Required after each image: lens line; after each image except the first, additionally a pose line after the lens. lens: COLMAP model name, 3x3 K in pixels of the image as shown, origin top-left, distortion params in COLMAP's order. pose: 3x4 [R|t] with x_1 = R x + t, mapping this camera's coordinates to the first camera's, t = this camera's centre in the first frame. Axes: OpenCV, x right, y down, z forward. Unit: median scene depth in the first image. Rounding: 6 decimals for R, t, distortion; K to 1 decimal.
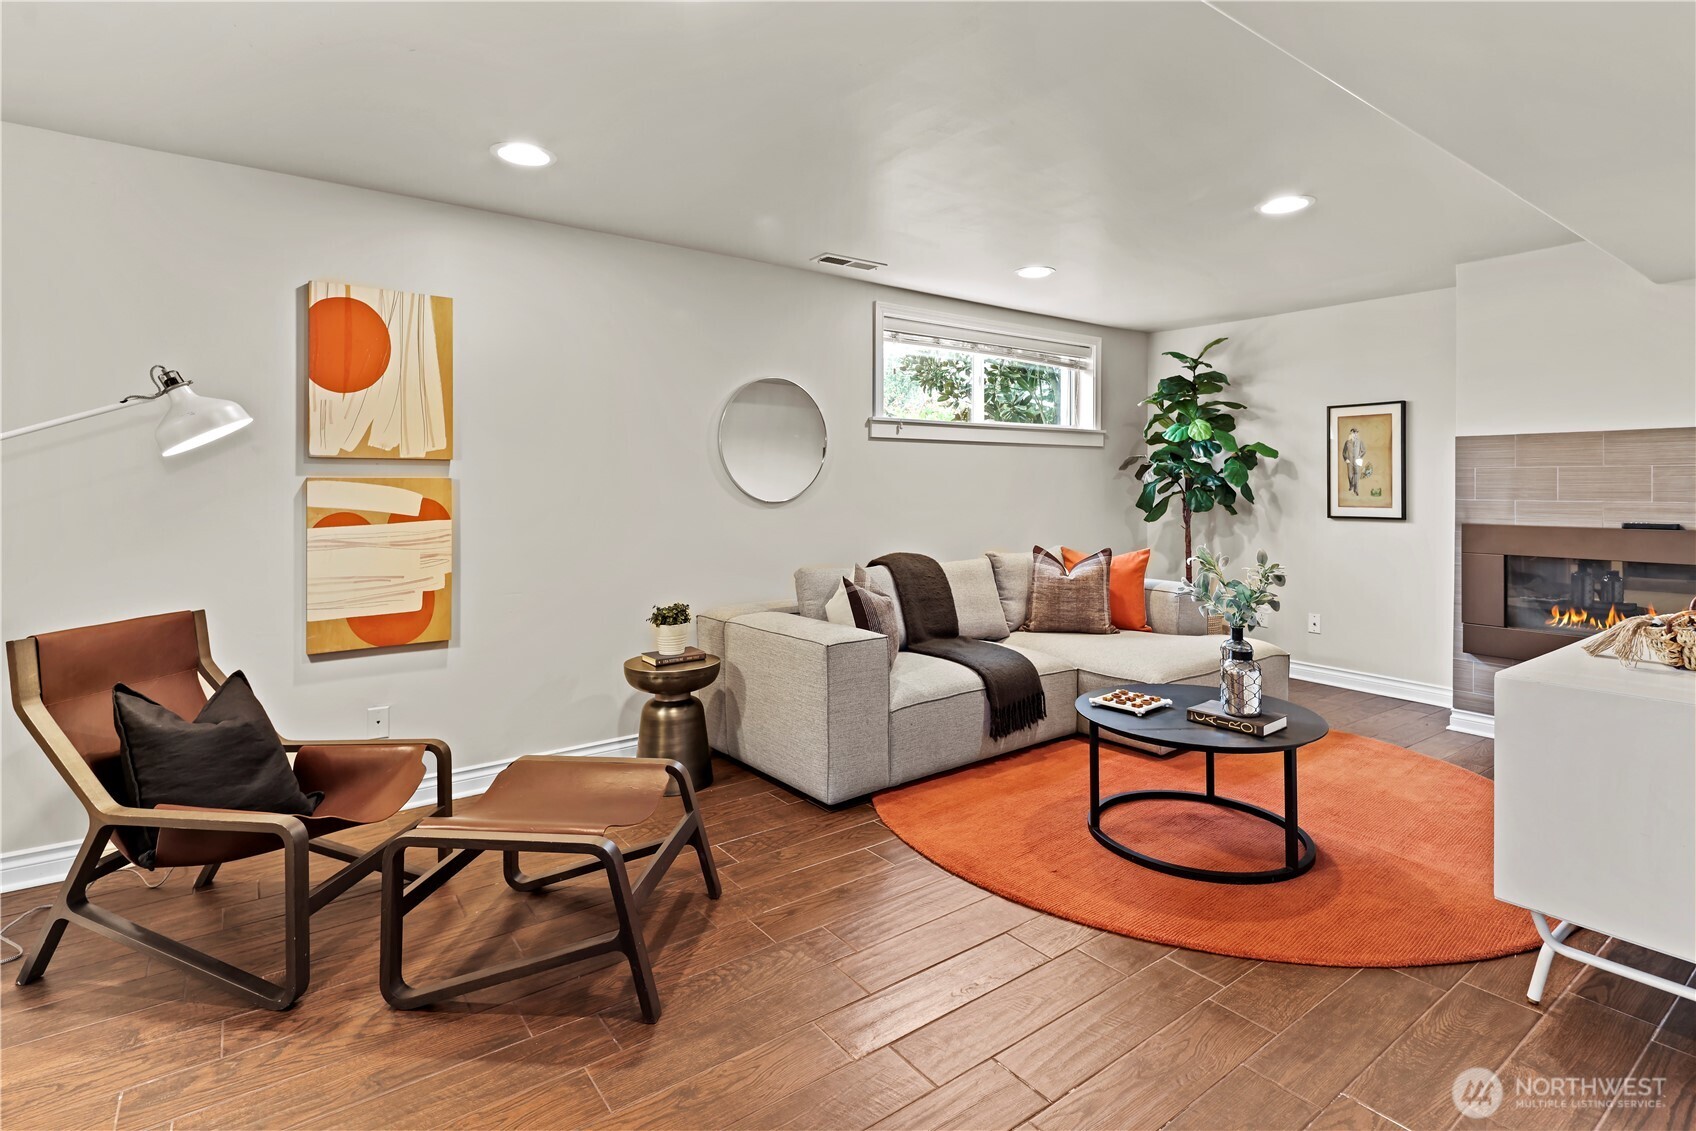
lens RADIAL K [[838.5, 0, 847.8], [0, 838.5, 481.3], [0, 0, 1]] dist [0.001335, -0.000011]
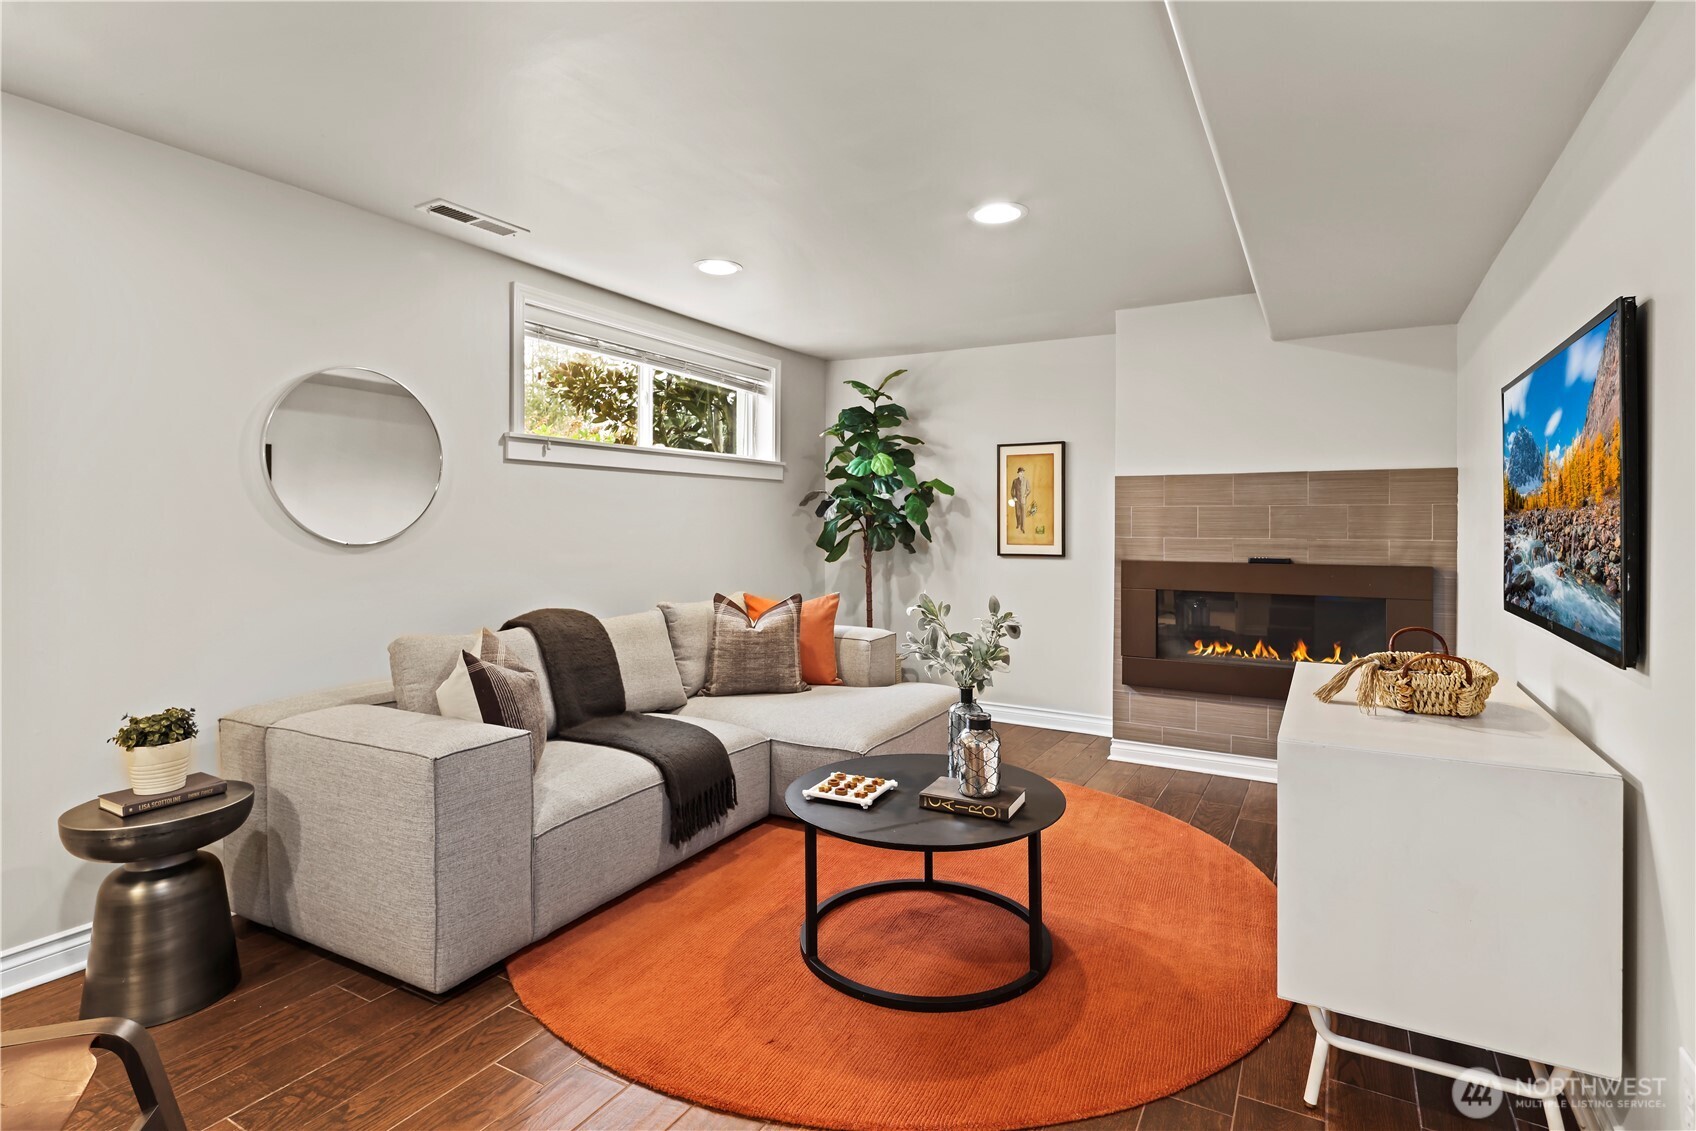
lens RADIAL K [[841.8, 0, 847.7], [0, 841.8, 527.7], [0, 0, 1]] dist [0.004761, -0.007001]
pose [[0.917558, 0.000478, 0.397603, 0.008652], [-0.004364, 0.999951, 0.008869, 0.002736], [-0.397579, -0.009873, 0.917515, 0.202262]]
